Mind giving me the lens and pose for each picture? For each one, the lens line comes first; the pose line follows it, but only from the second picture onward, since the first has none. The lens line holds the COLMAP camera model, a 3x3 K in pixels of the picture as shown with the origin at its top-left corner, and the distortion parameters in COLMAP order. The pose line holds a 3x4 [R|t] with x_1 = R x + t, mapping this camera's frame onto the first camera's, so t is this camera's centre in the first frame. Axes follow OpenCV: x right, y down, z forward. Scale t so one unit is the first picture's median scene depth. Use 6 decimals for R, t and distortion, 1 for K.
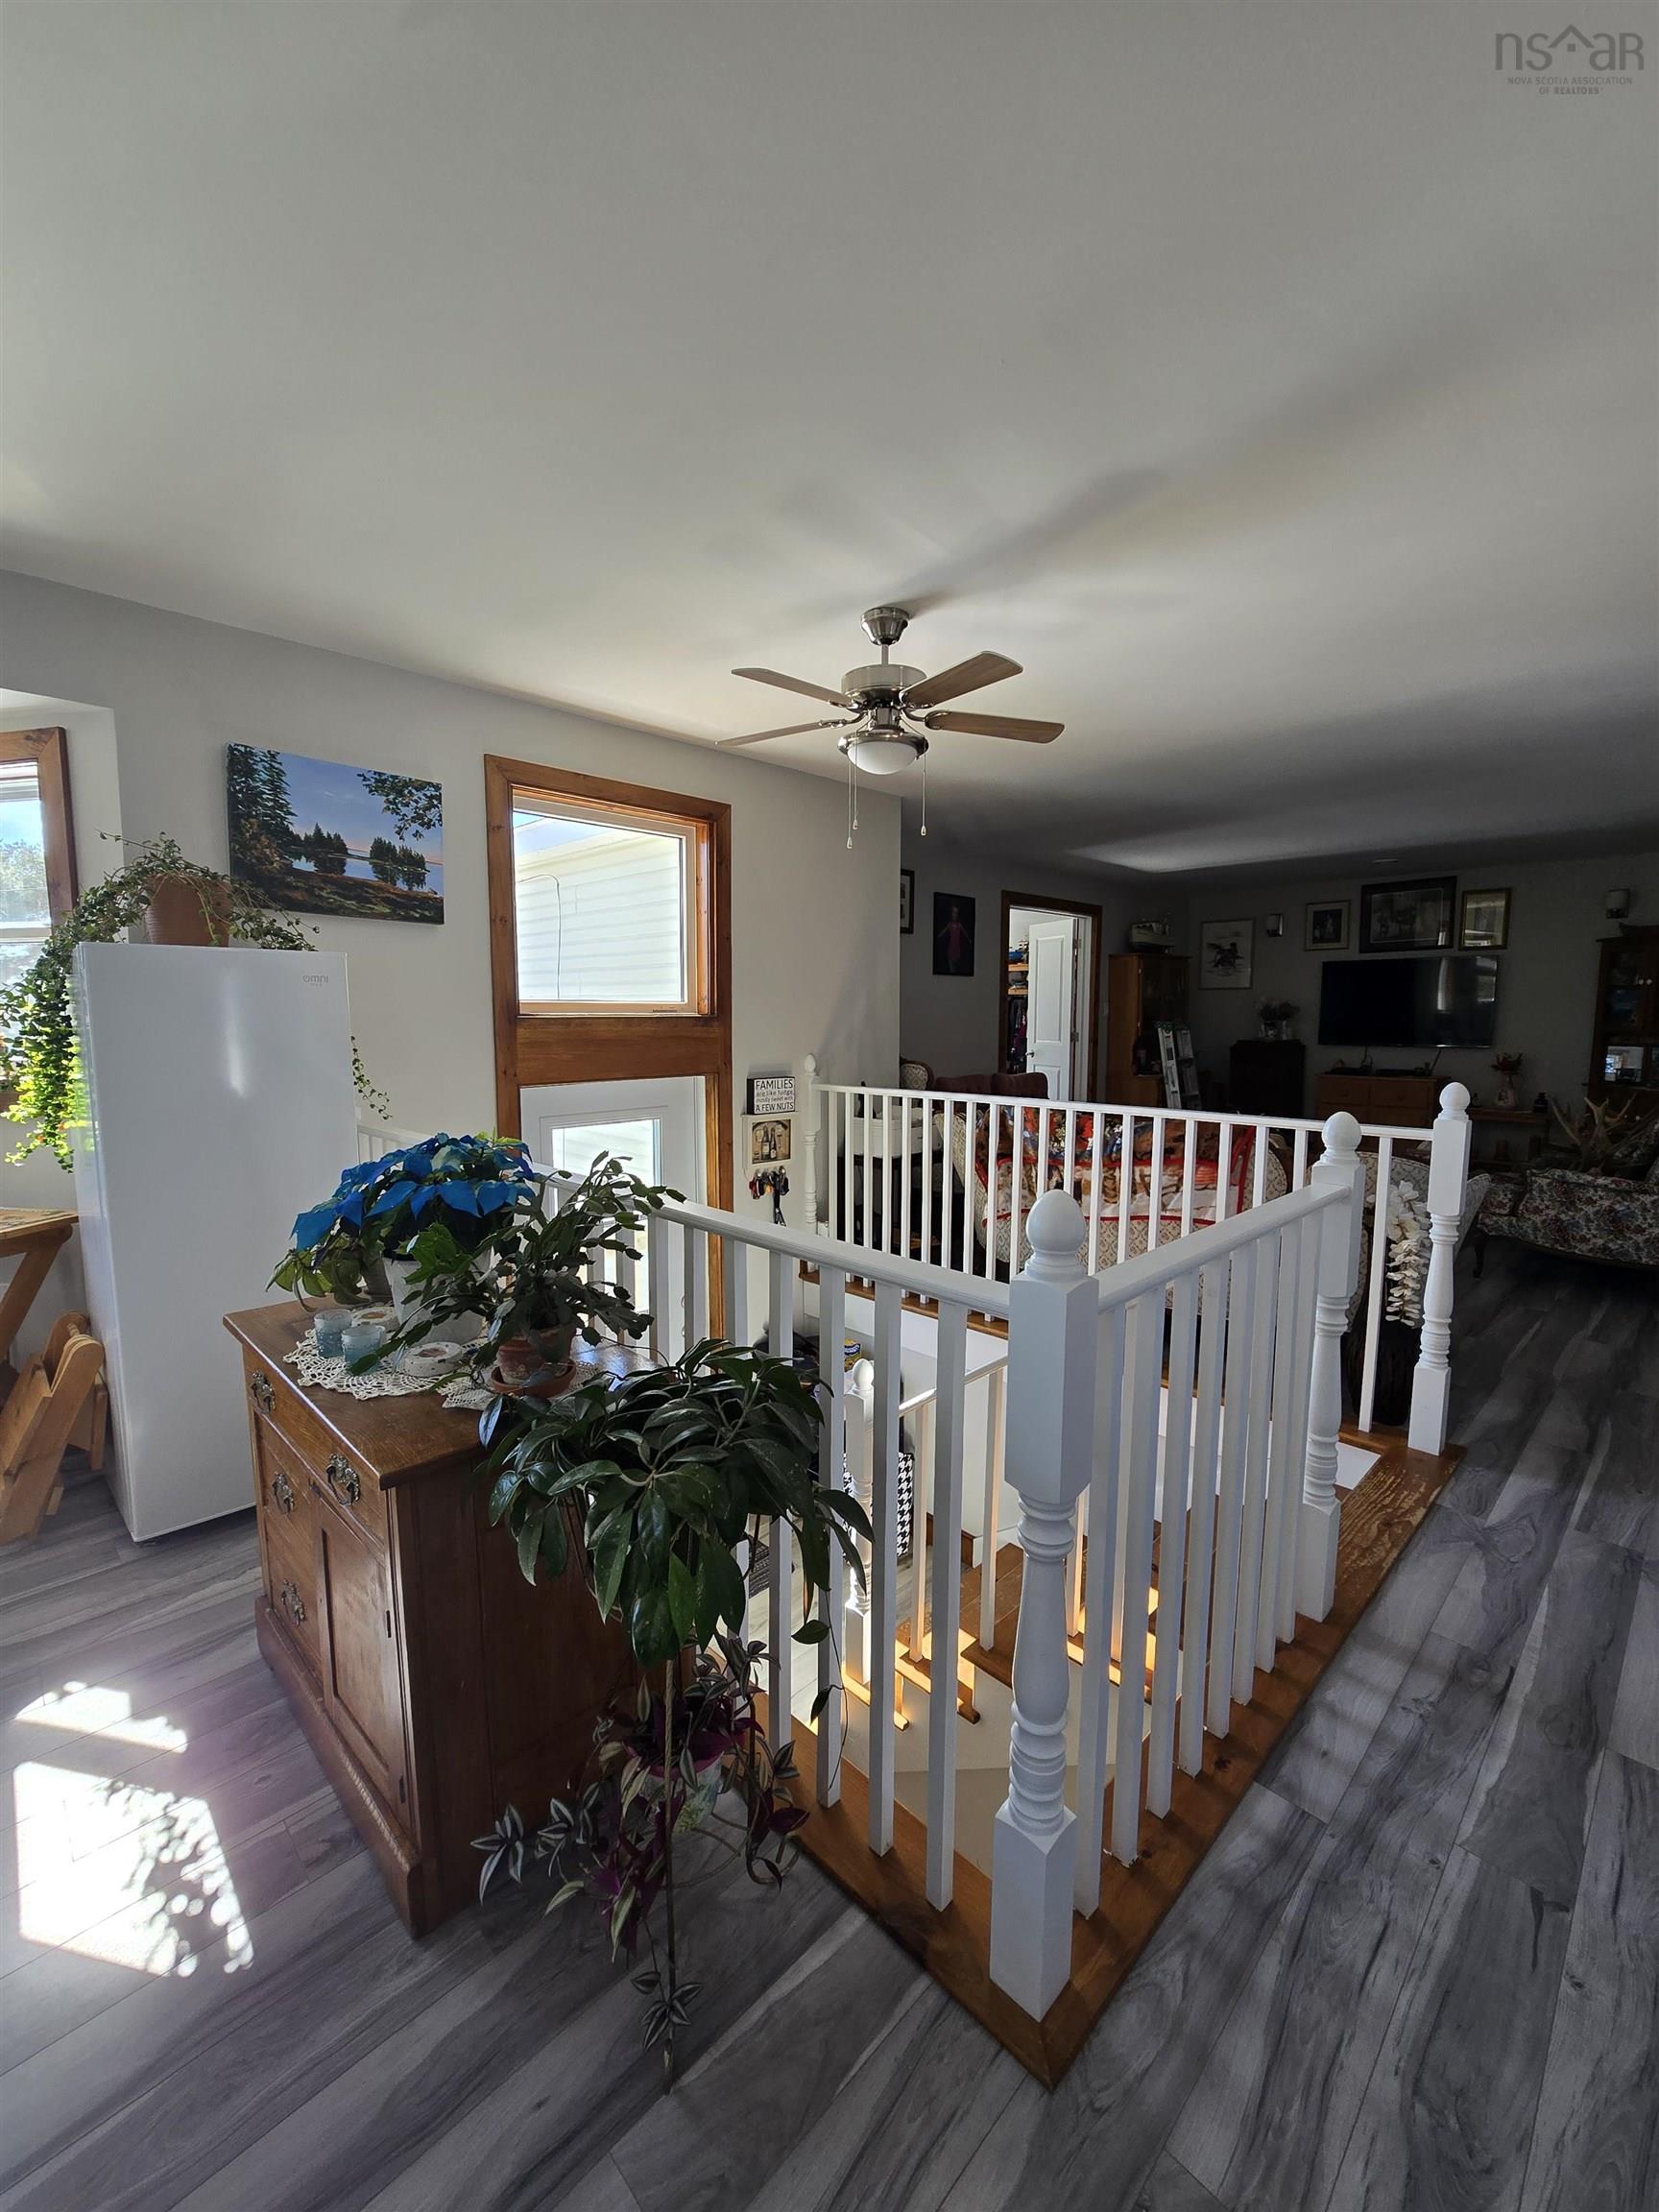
lens RADIAL K [[906.8, 0, 831.5], [0, 906.8, 1123.6], [0, 0, 1]] dist [-0.012927, -0.000081]
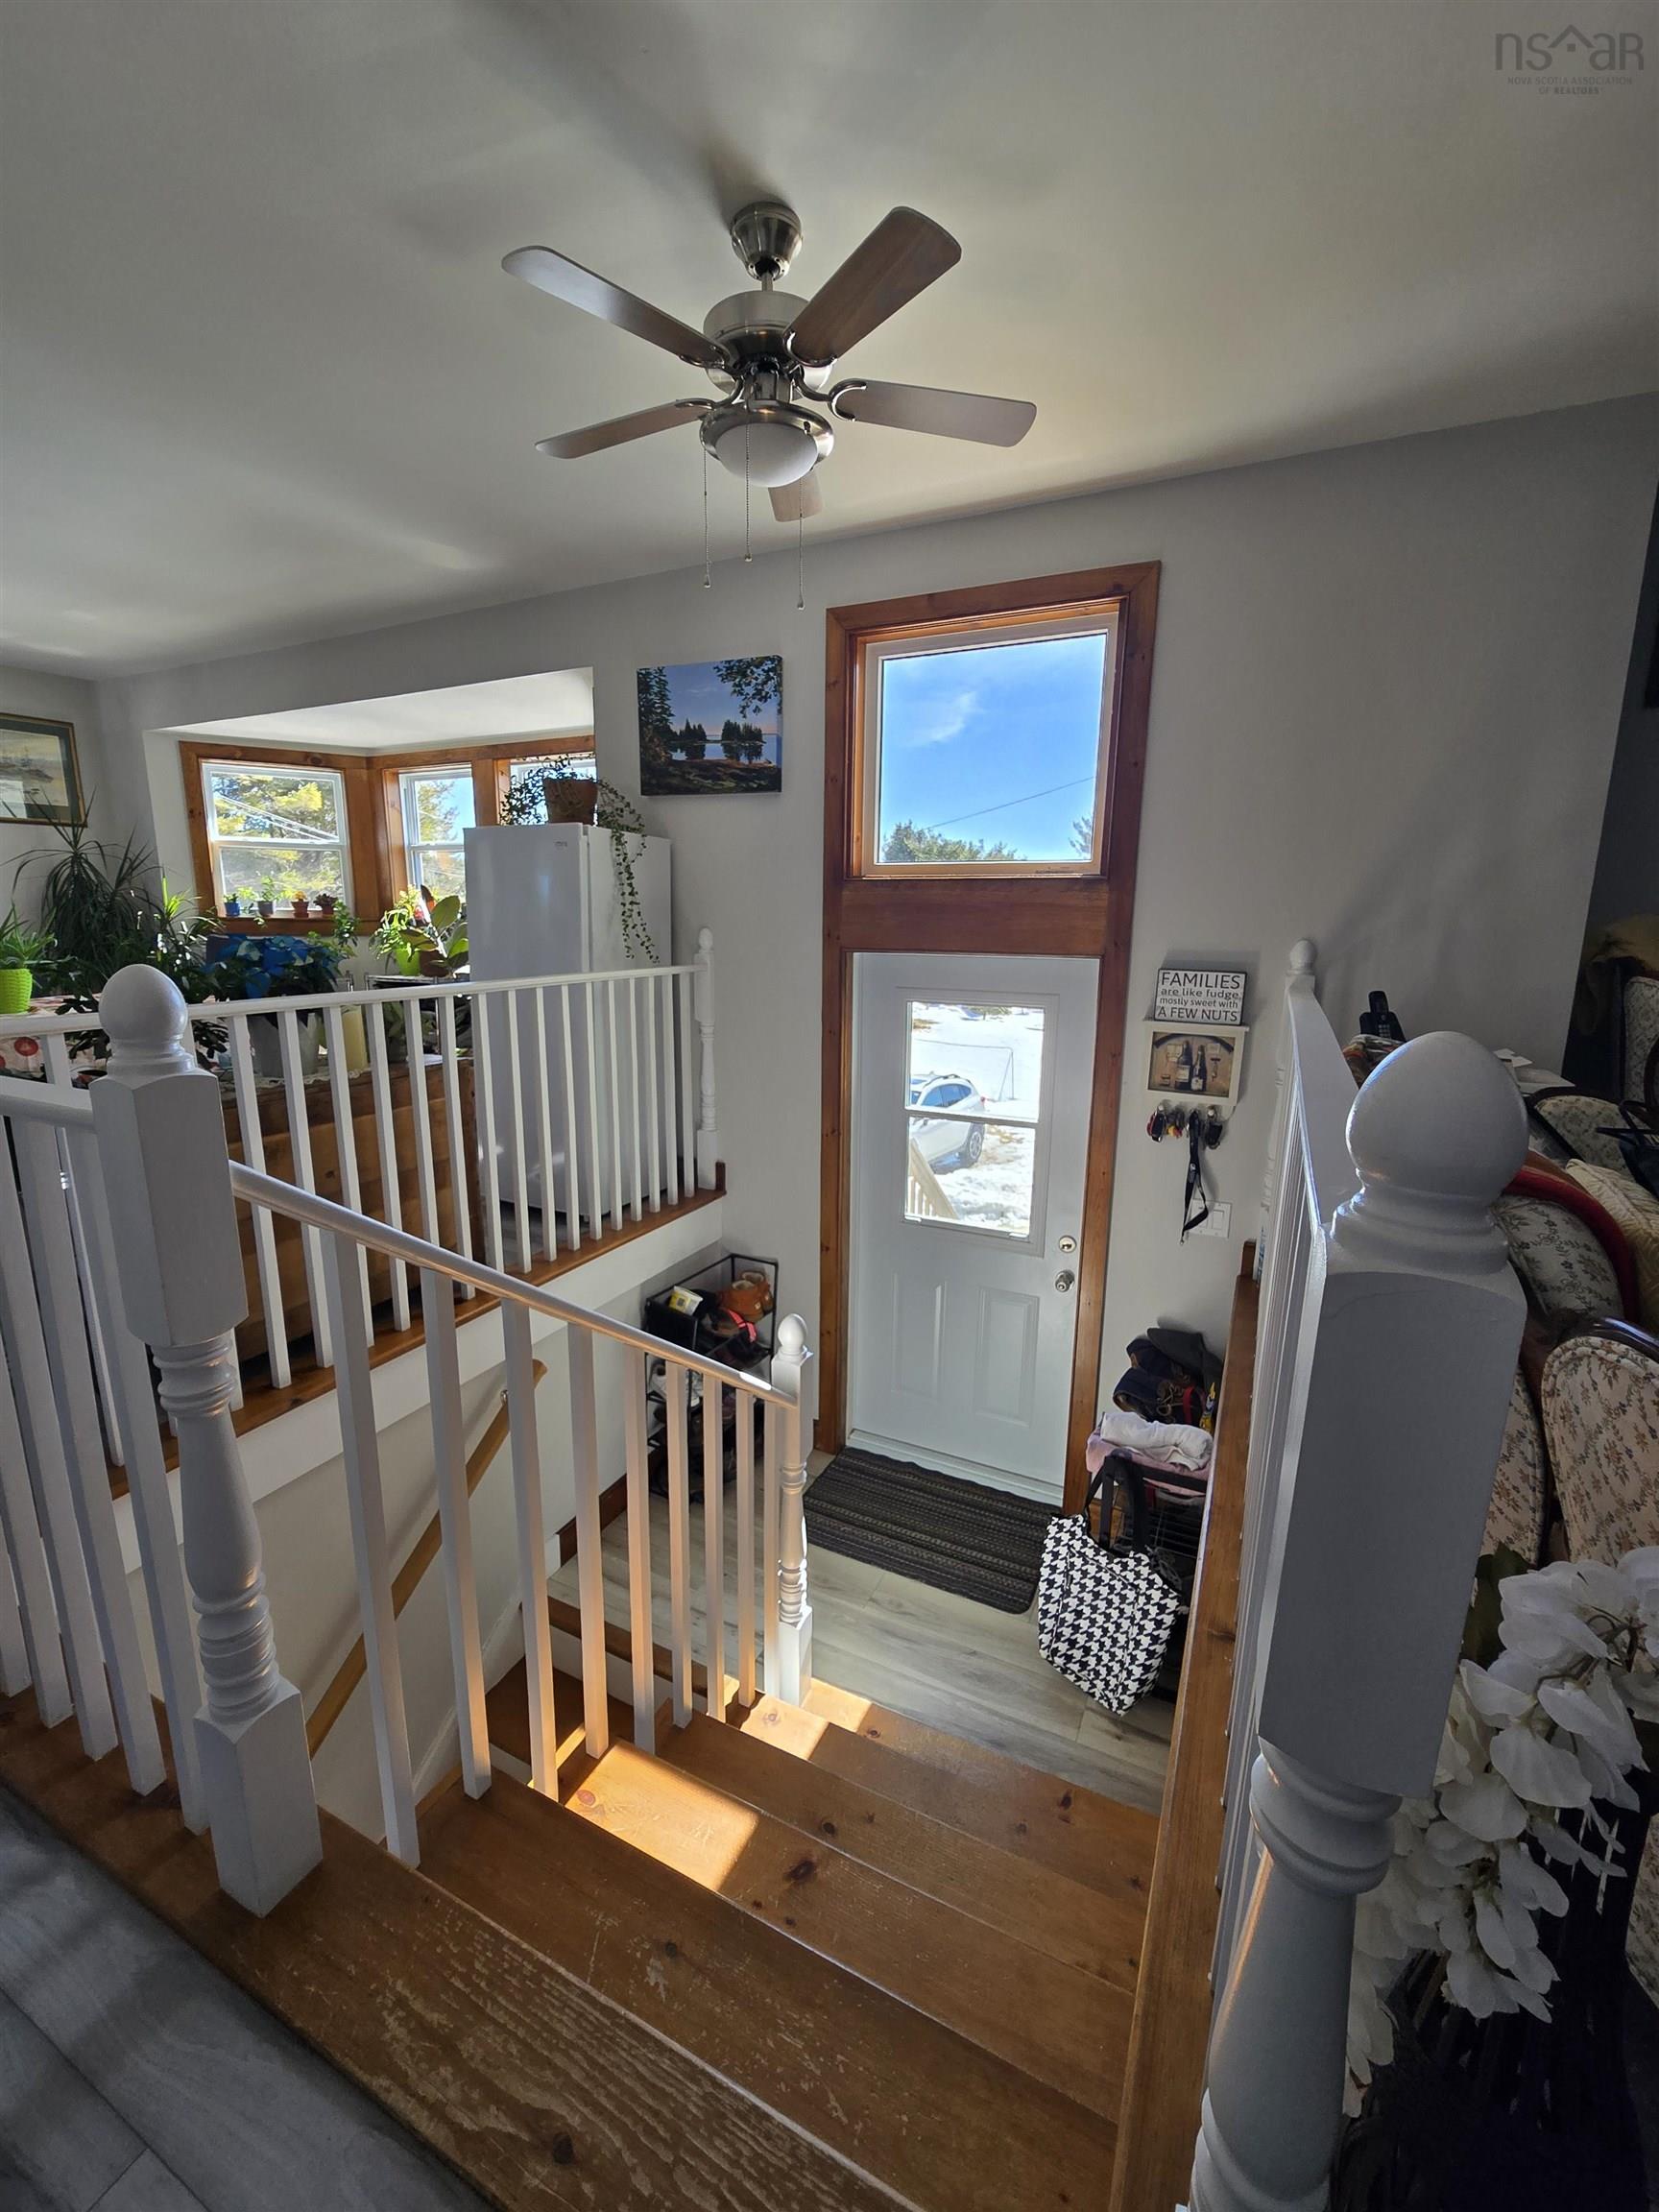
lens RADIAL K [[906.8, 0, 819.6], [0, 906.8, 1116.7], [0, 0, 1]] dist [-0.012927, -0.000081]
pose [[0.324324, 0.205819, -0.923284, 0.464197], [-0.125626, 0.976769, 0.173613, -0.024204], [0.937567, 0.059682, 0.342646, 0.487197]]
